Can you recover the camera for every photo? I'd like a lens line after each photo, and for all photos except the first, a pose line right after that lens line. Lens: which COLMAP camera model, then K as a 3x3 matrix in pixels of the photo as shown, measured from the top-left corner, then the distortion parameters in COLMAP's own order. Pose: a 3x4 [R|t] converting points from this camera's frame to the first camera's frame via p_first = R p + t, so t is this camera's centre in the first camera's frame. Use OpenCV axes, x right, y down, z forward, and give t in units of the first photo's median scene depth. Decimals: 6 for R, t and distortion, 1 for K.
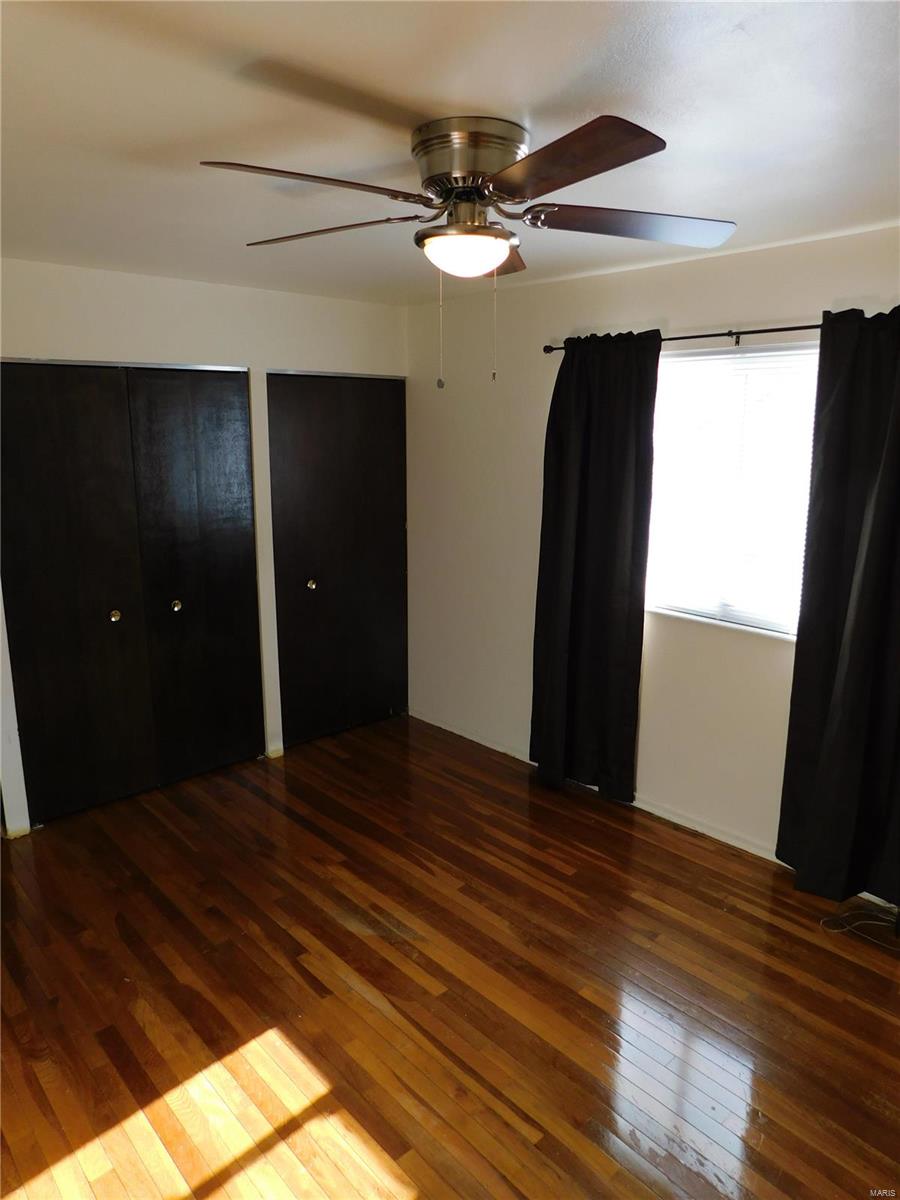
lens RADIAL K [[777.5, 0, 450.0], [0, 777.5, 600.0], [0, 0, 1]] dist [-0.030273, 0.000616]
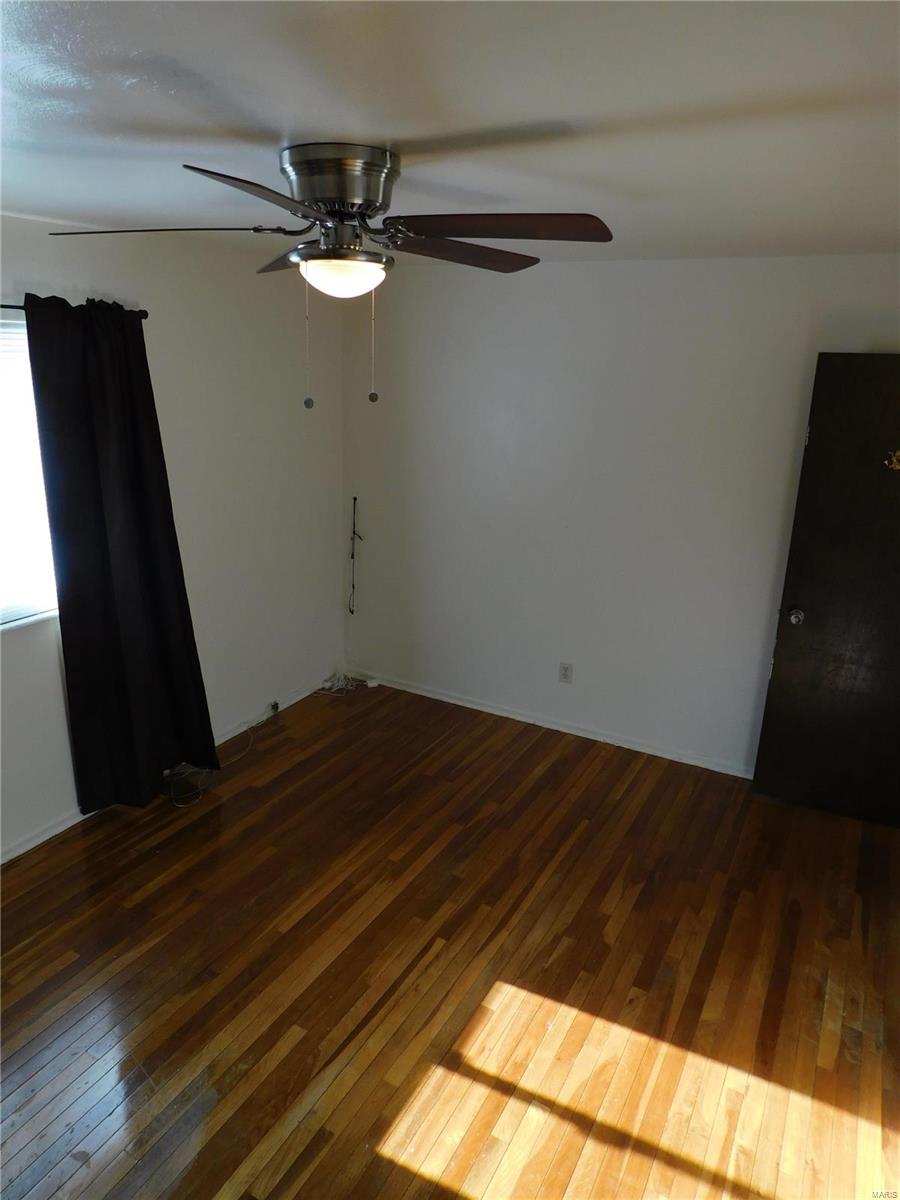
lens RADIAL K [[805.6, 0, 433.3], [0, 805.6, 596.3], [0, 0, 1]] dist [-0.068850, 0.058401]
pose [[-0.300337, -0.289499, 0.908839, -0.796341], [0.180316, 0.918415, 0.352137, -0.303442], [-0.936634, 0.269638, -0.223633, 0.910952]]
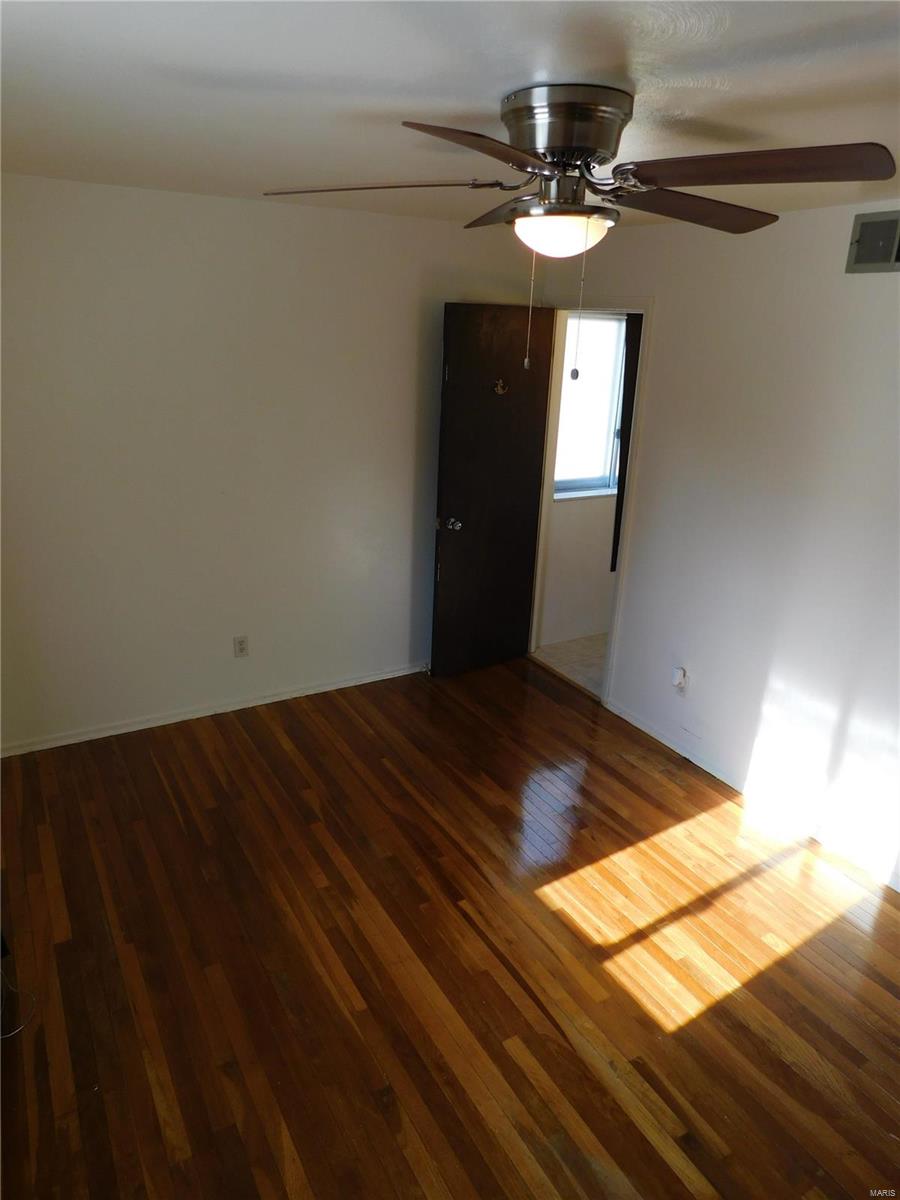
lens RADIAL K [[805.6, 0, 433.3], [0, 805.6, 596.3], [0, 0, 1]] dist [-0.068850, 0.058401]
pose [[-0.975323, -0.110143, 0.191346, -0.044786], [0.007862, 0.848796, 0.528662, -0.444977], [-0.220642, 0.517120, -0.826985, 1.516819]]
